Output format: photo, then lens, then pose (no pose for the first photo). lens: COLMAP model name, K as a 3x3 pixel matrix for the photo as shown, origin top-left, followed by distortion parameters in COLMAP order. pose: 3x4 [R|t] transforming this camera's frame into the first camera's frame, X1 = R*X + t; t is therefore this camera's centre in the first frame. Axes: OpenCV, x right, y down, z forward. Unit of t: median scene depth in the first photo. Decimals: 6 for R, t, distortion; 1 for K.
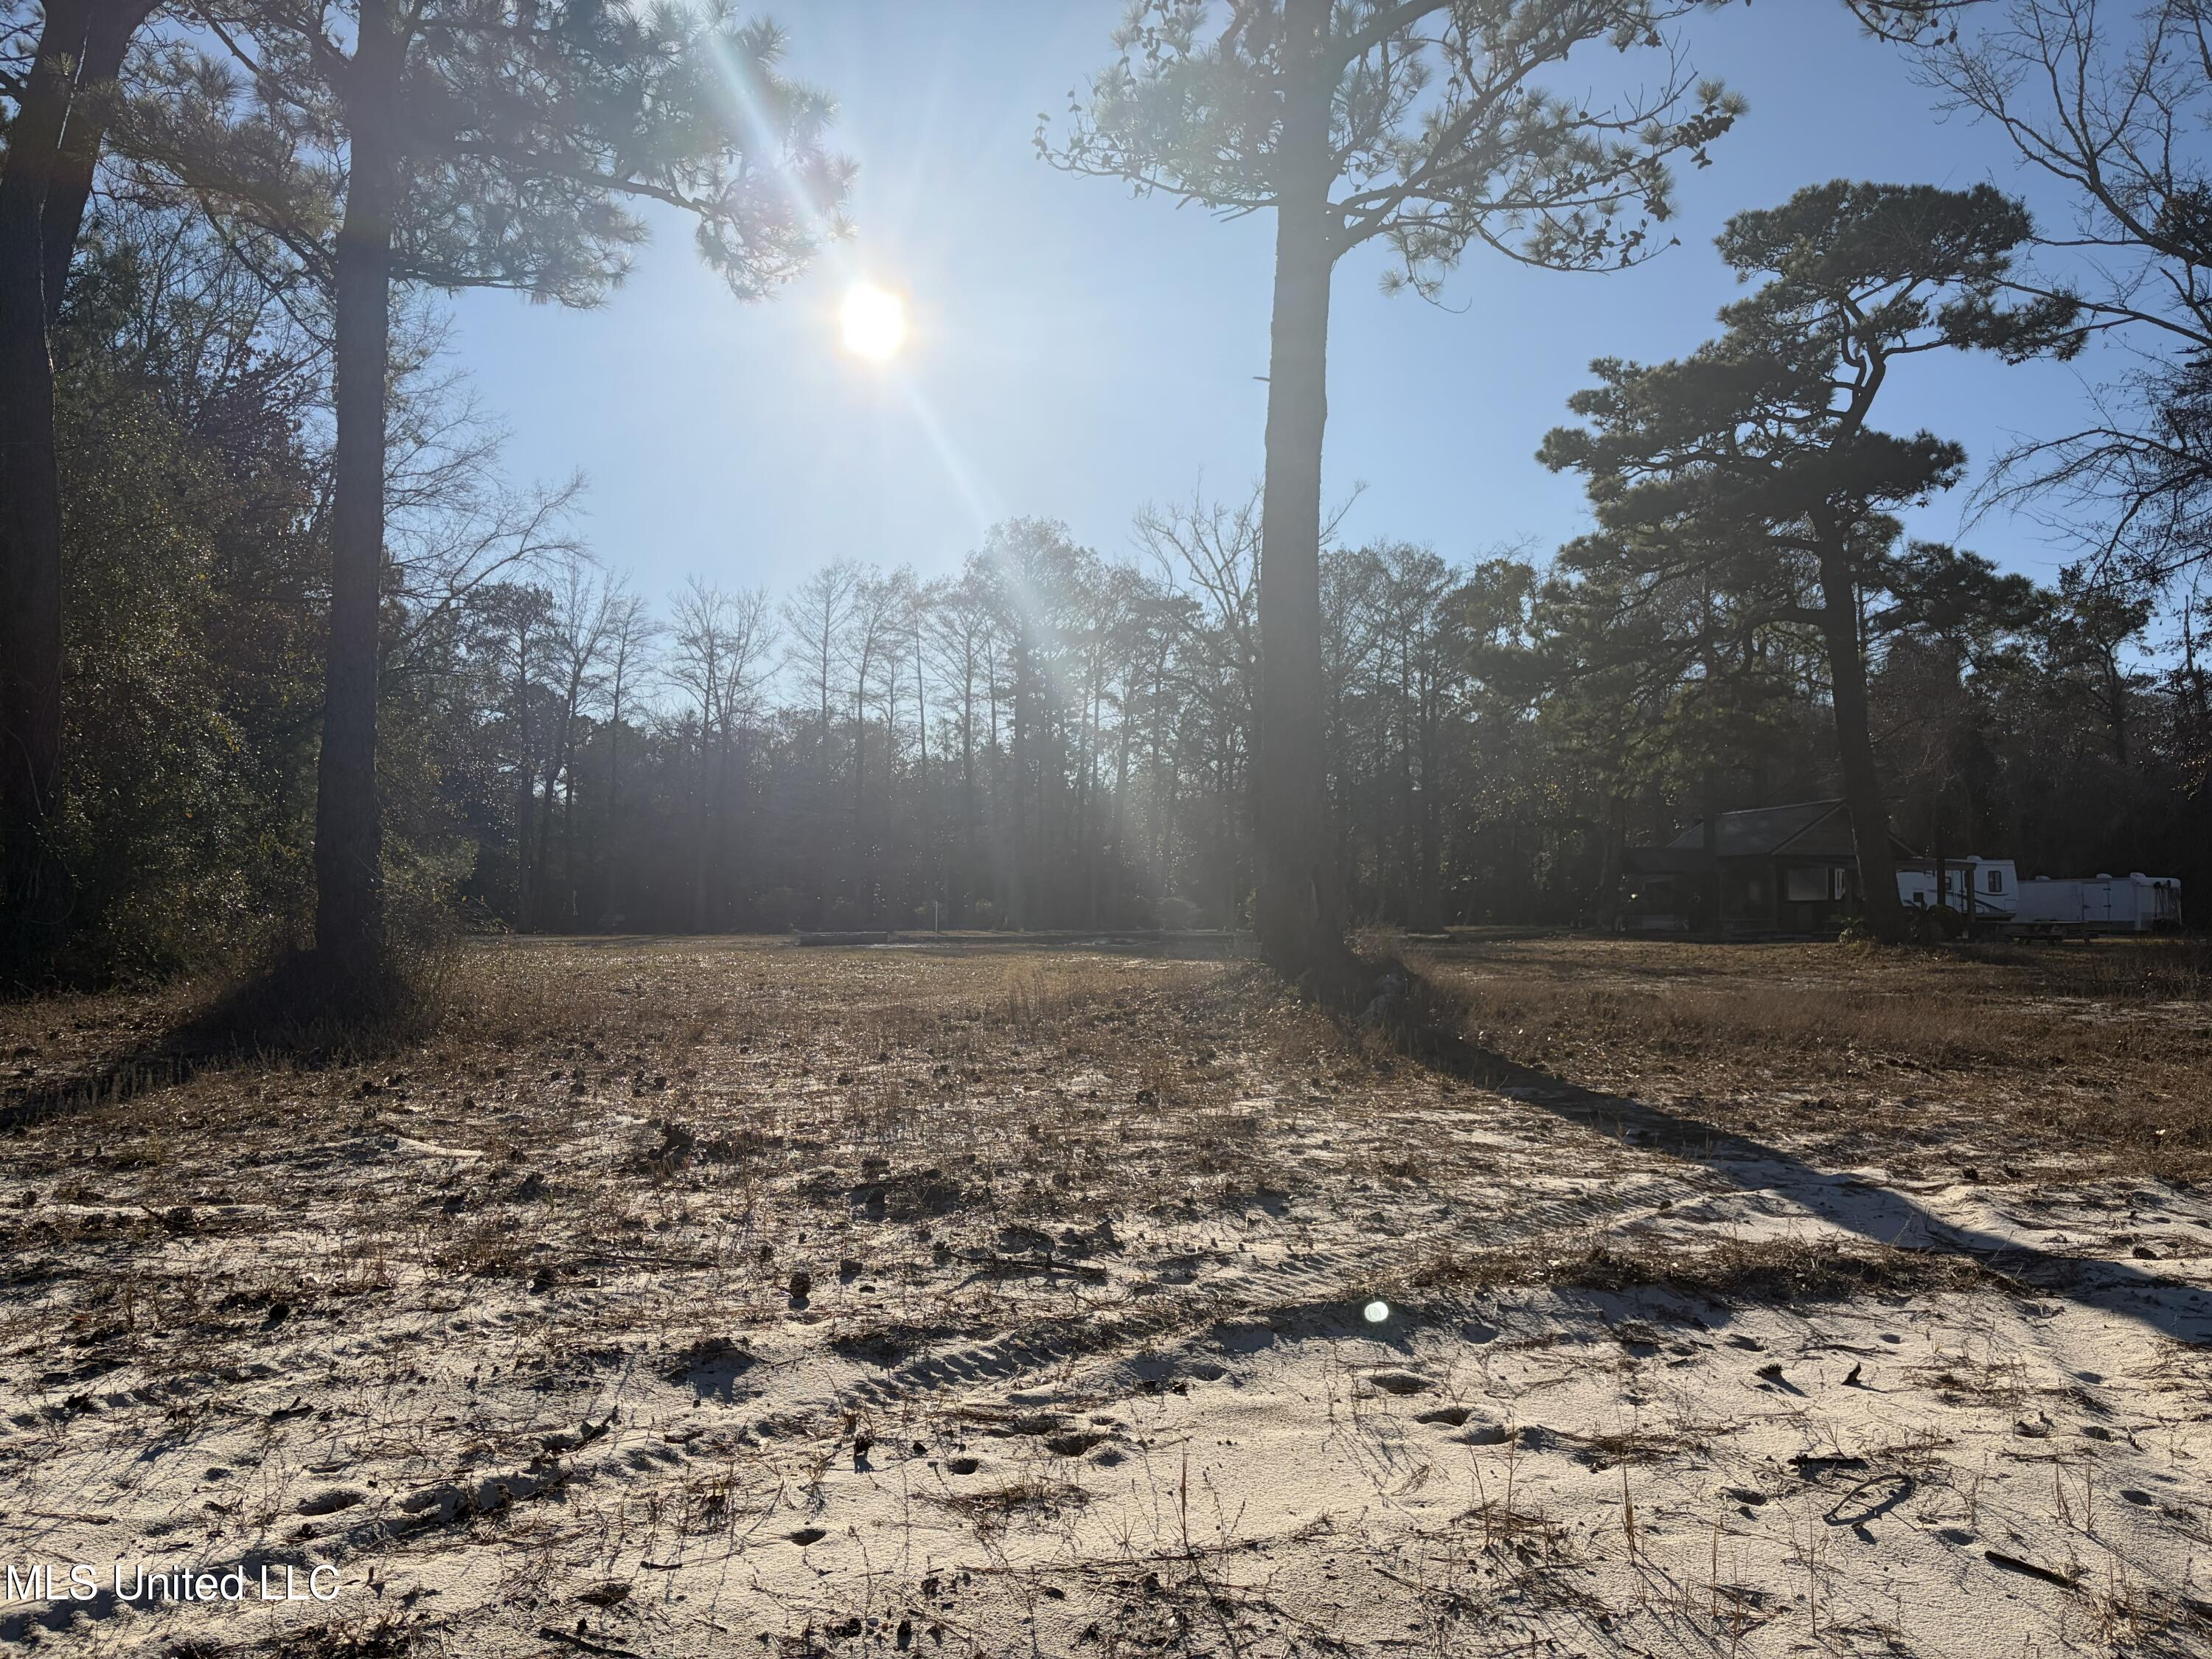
lens RADIAL K [[1707.5, 0, 1099.1], [0, 1707.5, 889.0], [0, 0, 1]] dist [0.007829, -0.000207]
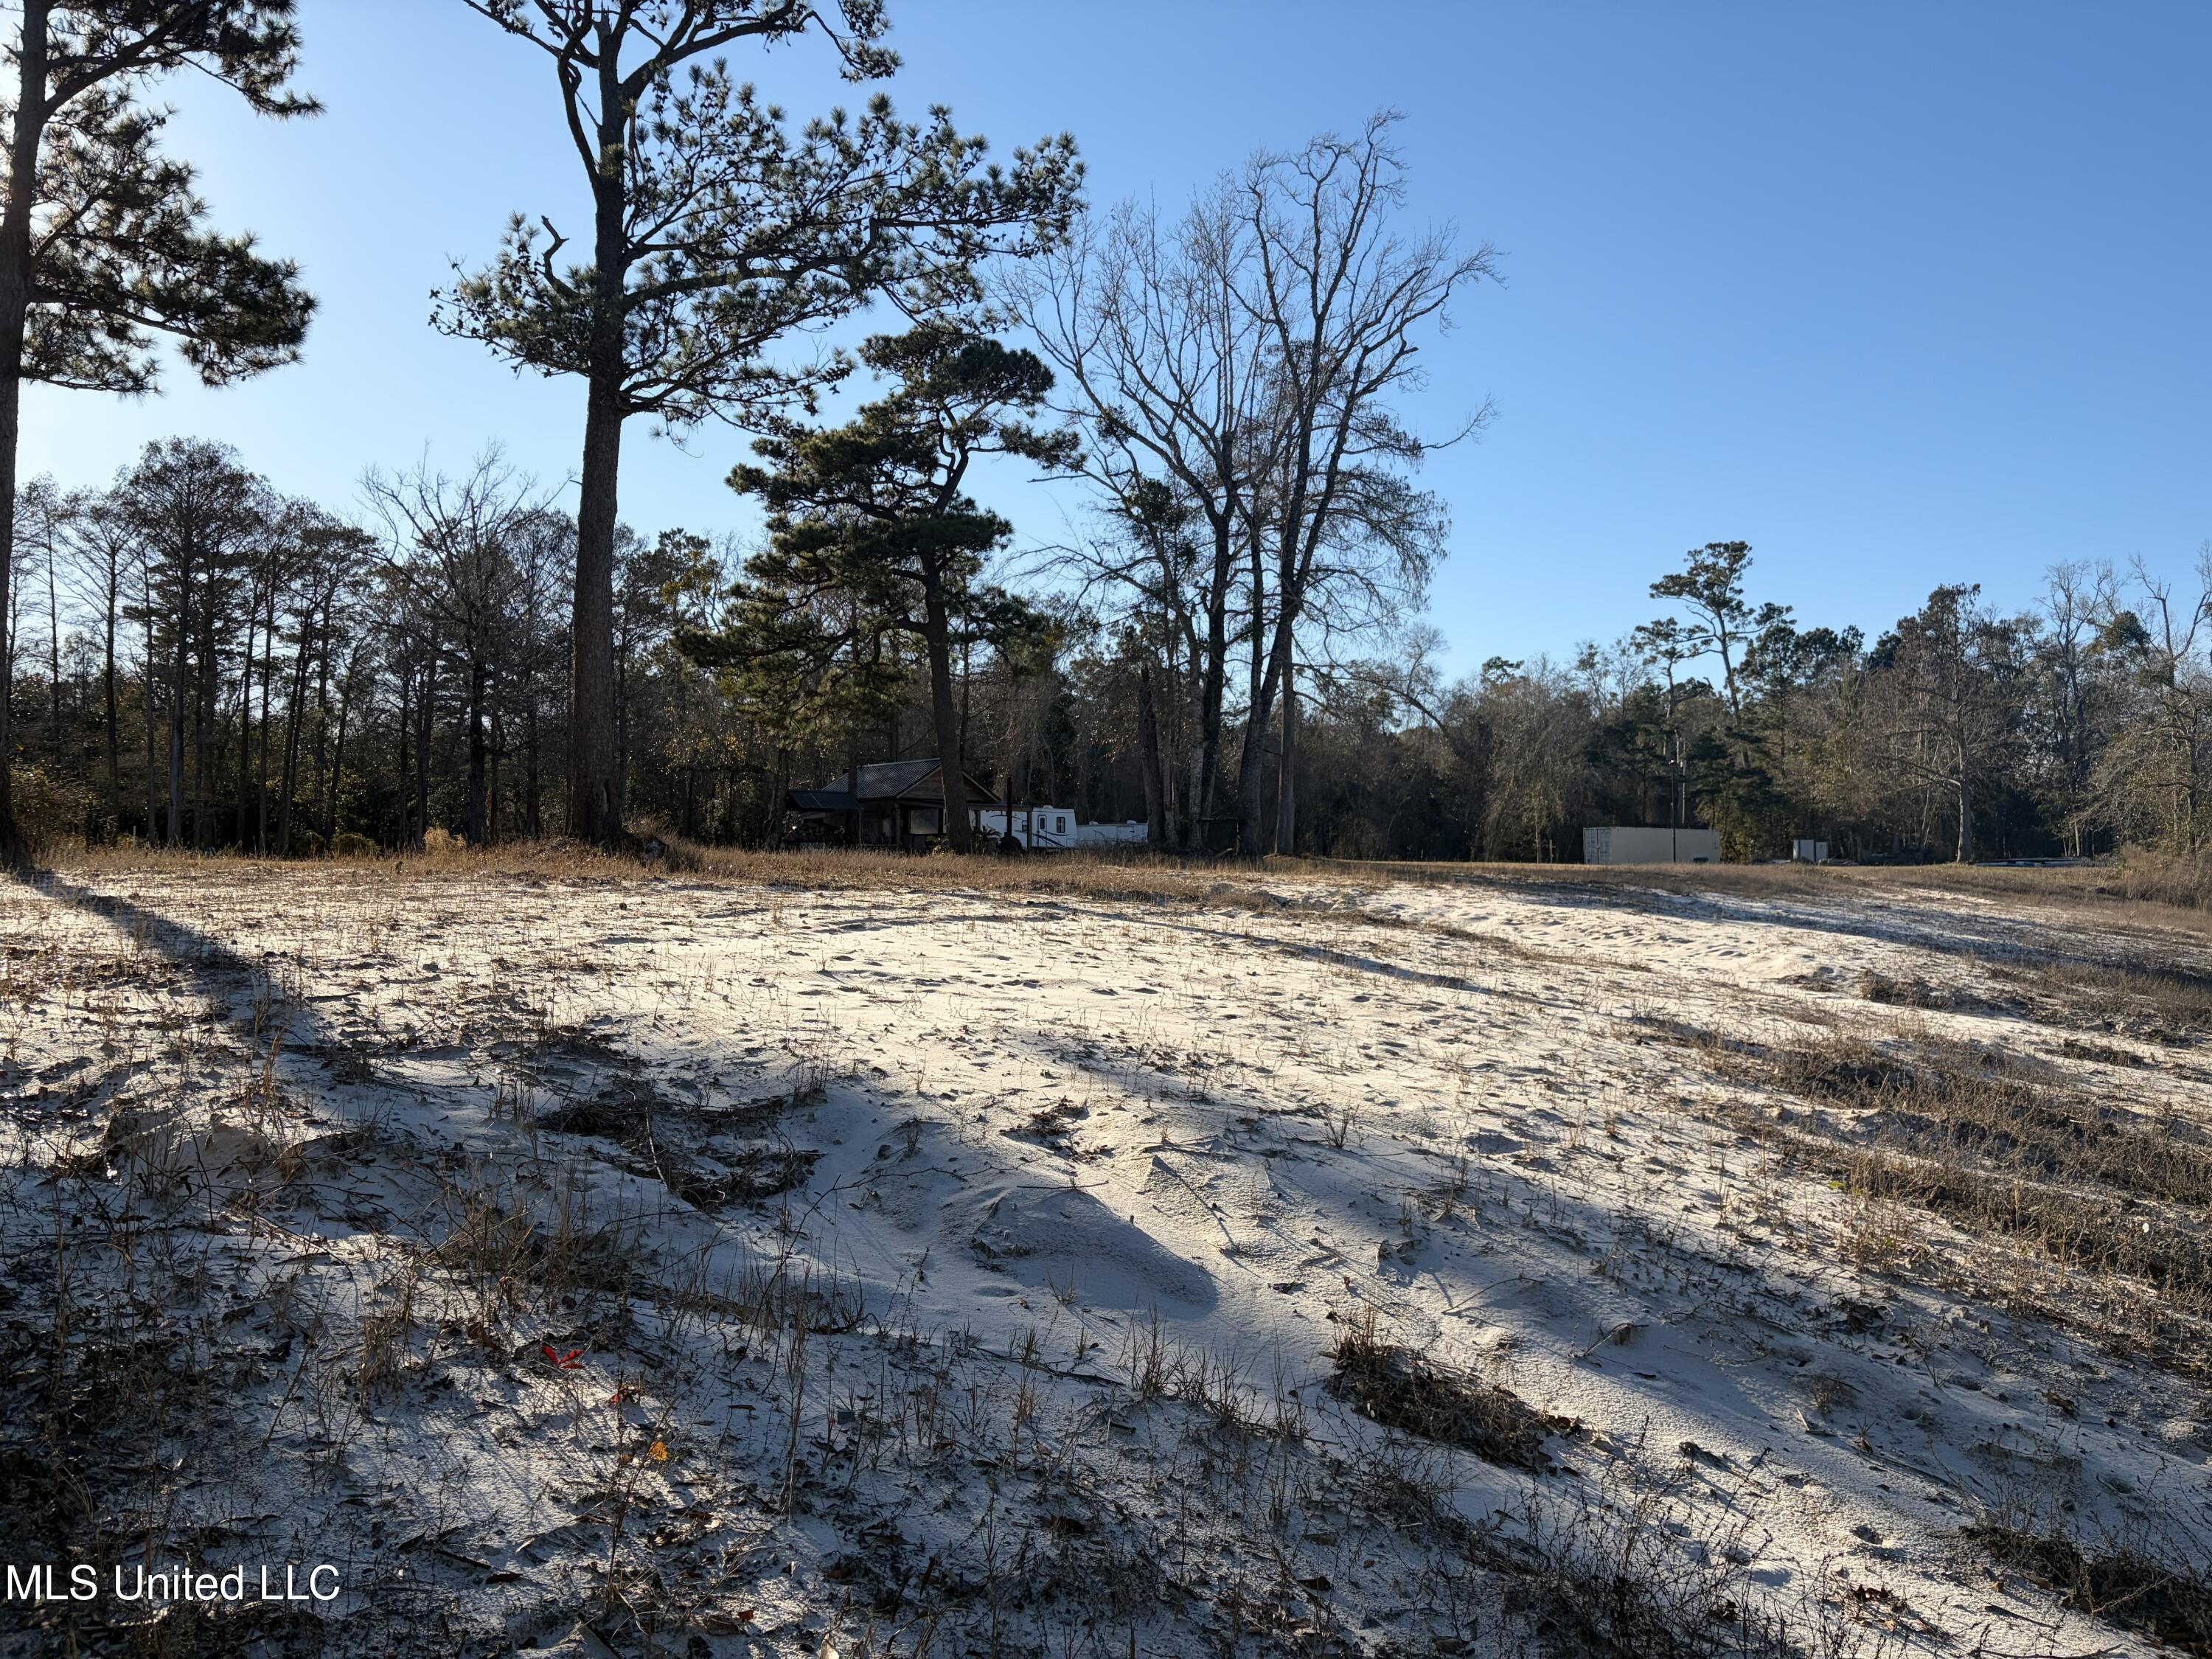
lens RADIAL K [[1643.7, 0, 1103.5], [0, 1643.7, 837.3], [0, 0, 1]] dist [0.018678, 0.003238]
pose [[0.883513, 0.013207, 0.468220, -0.086438], [-0.013361, 0.999906, -0.002993, 0.017628], [-0.468216, -0.003611, 0.883607, -0.283997]]
